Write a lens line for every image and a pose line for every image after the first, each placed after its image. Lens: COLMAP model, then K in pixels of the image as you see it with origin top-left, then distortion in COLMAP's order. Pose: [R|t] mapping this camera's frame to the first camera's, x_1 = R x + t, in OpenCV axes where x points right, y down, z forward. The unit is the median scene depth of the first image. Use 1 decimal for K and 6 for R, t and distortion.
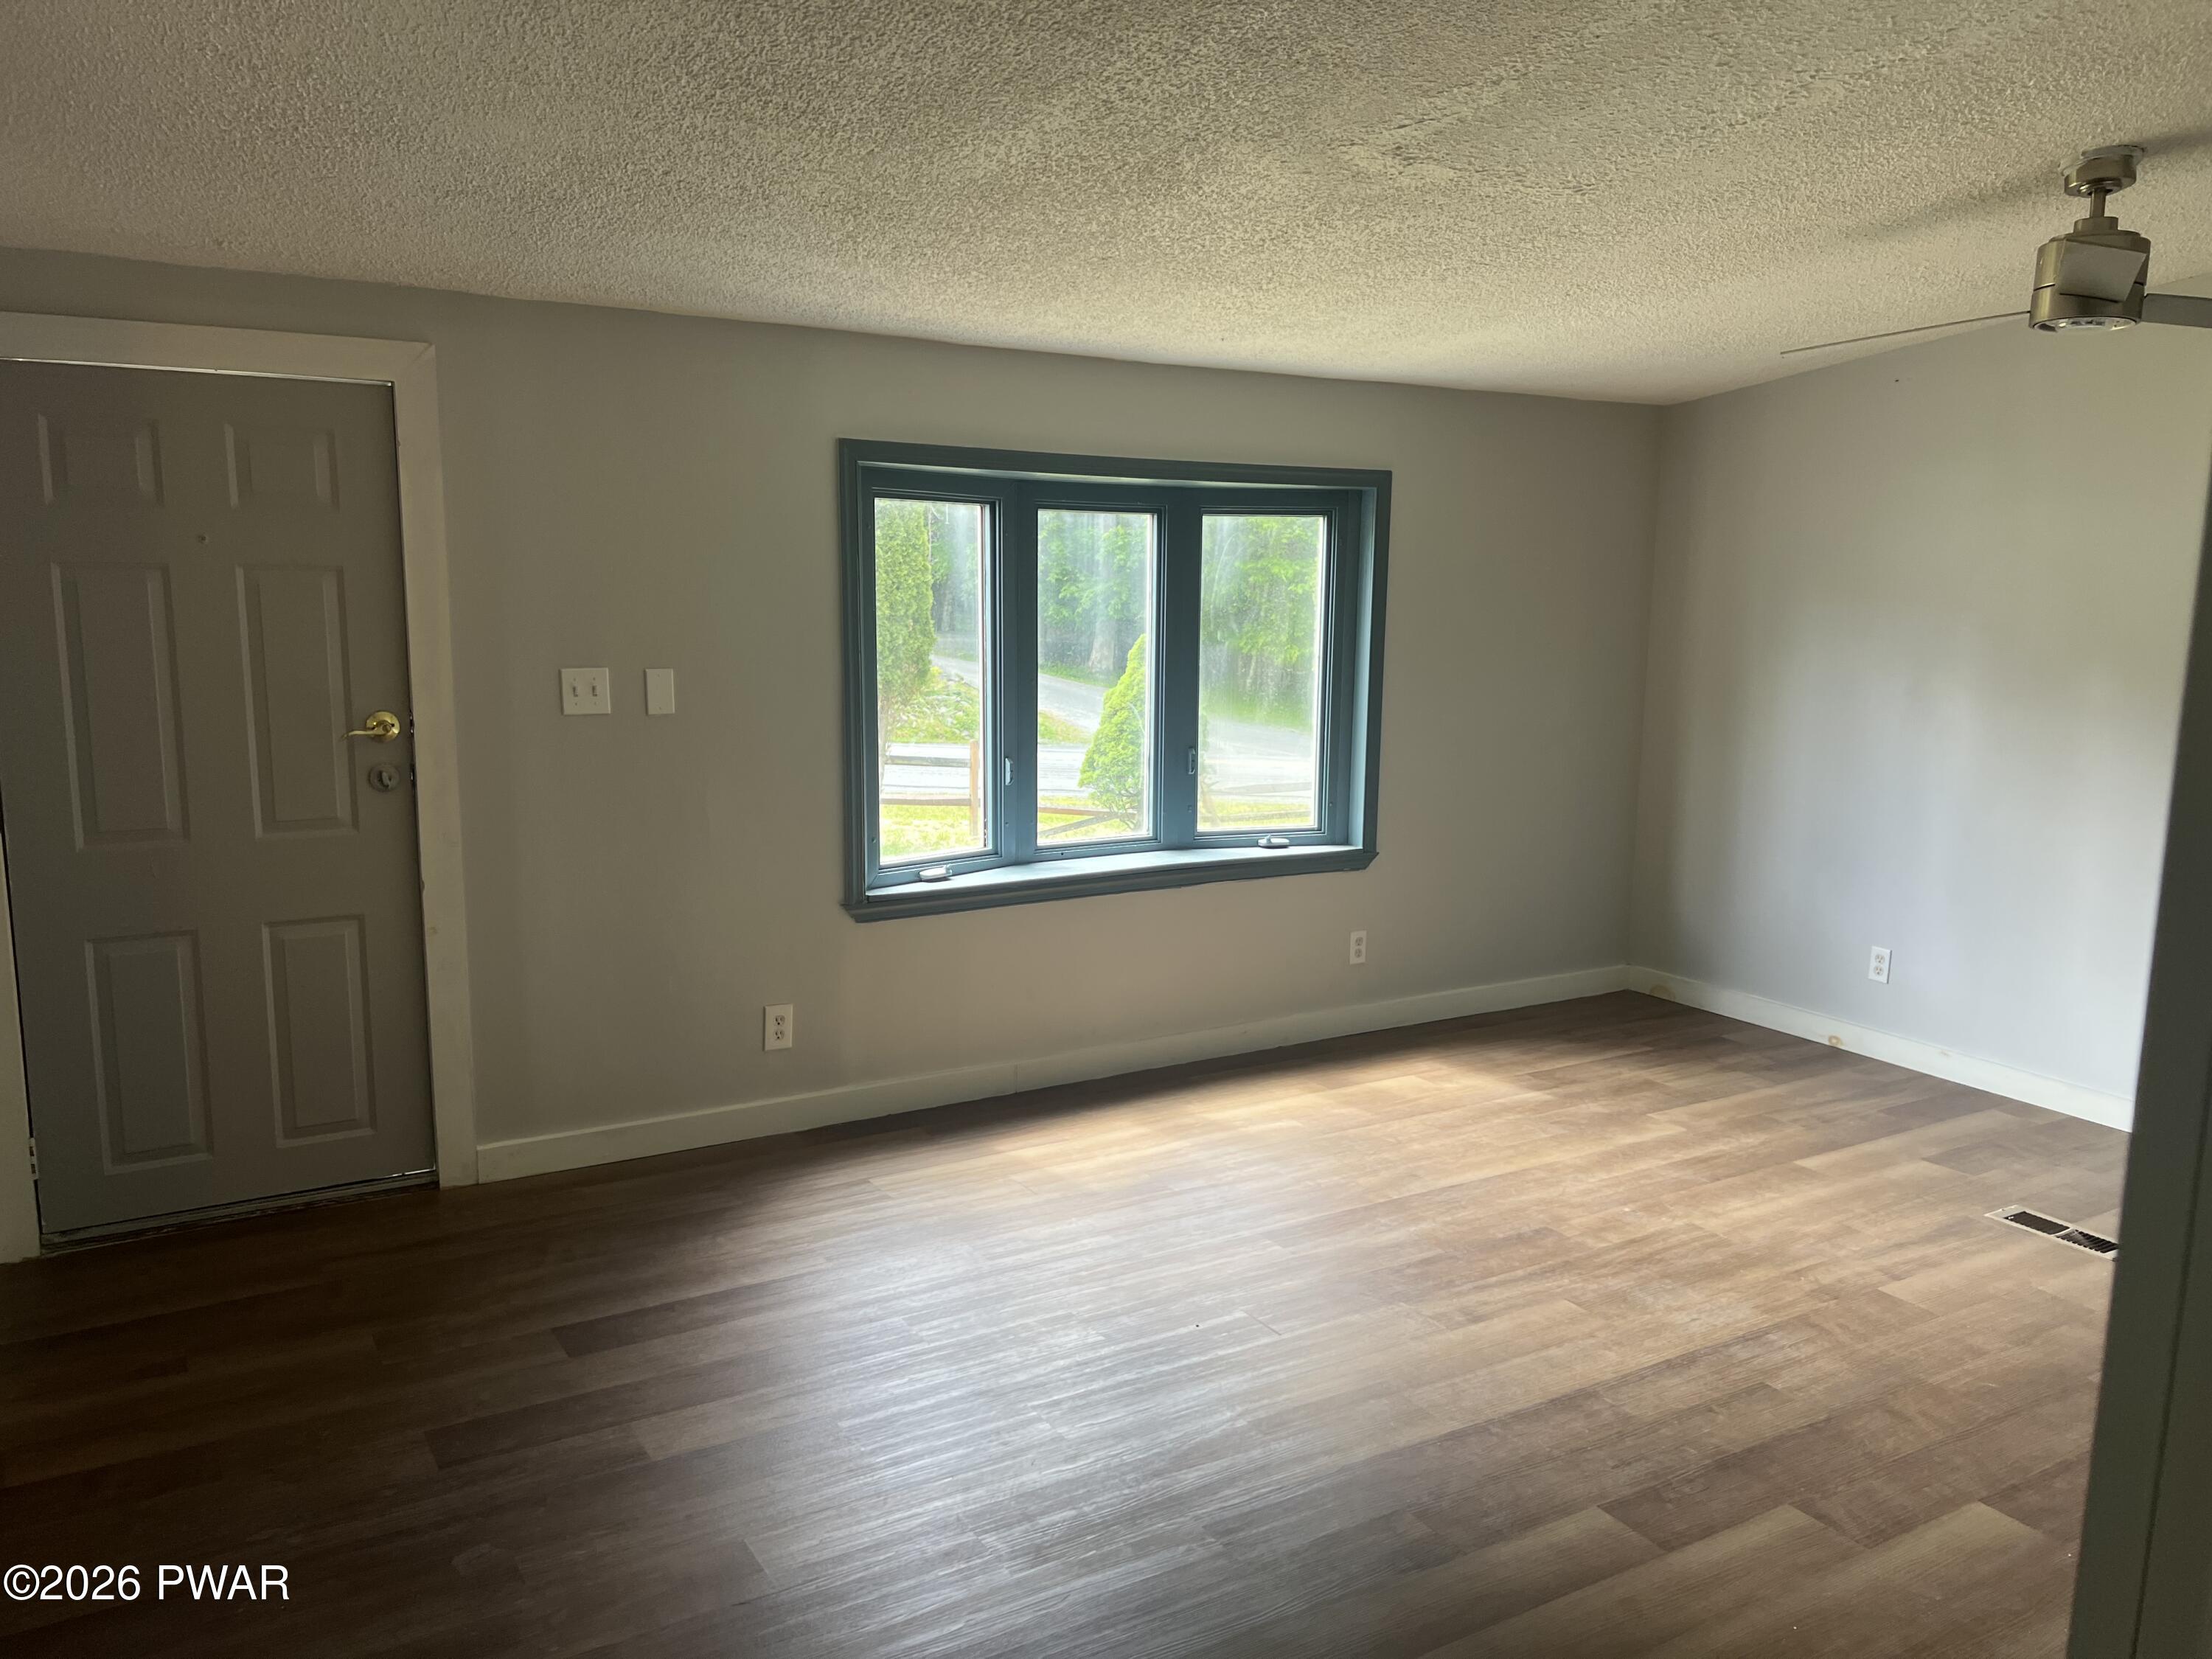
lens RADIAL K [[1665.5, 0, 1095.8], [0, 1665.5, 831.3], [0, 0, 1]] dist [0.036717, -0.028010]
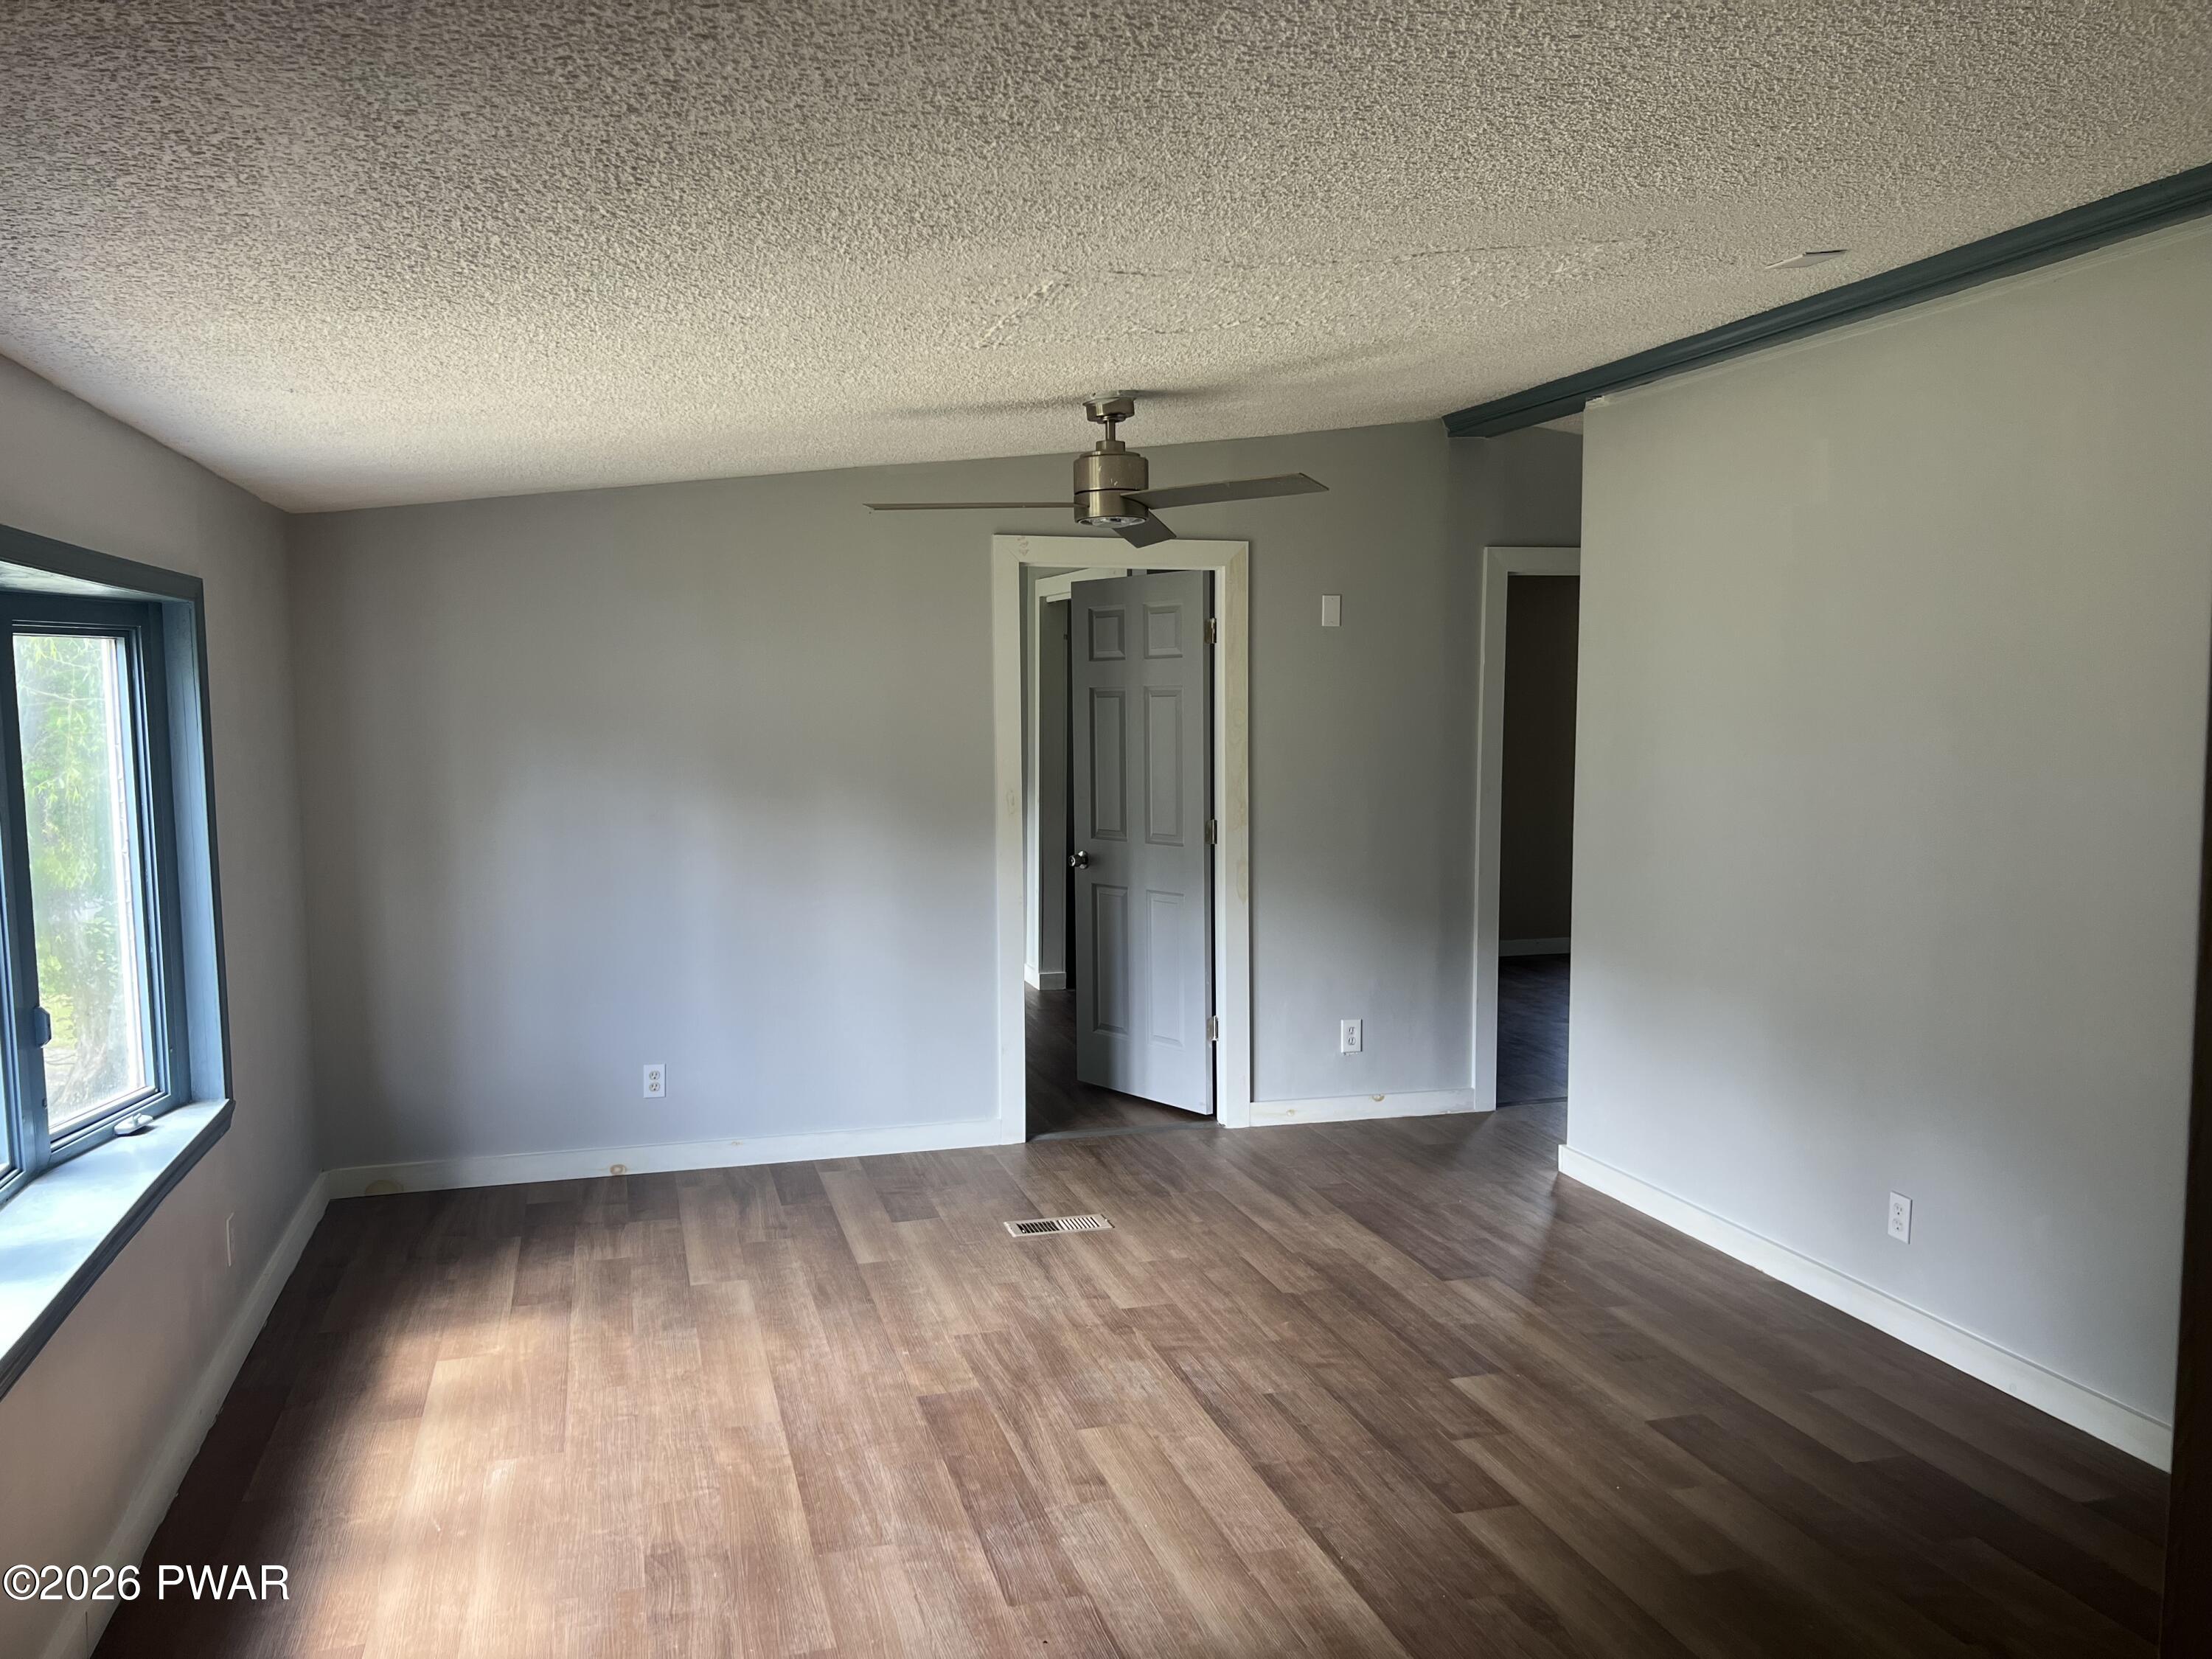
lens RADIAL K [[1665.5, 0, 1095.2], [0, 1665.5, 831.5], [0, 0, 1]] dist [0.036717, -0.028010]
pose [[0.258230, -0.097977, 0.961102, -0.578558], [0.157043, 0.985869, 0.058307, -0.118436], [-0.953234, 0.135878, 0.269967, 0.594335]]
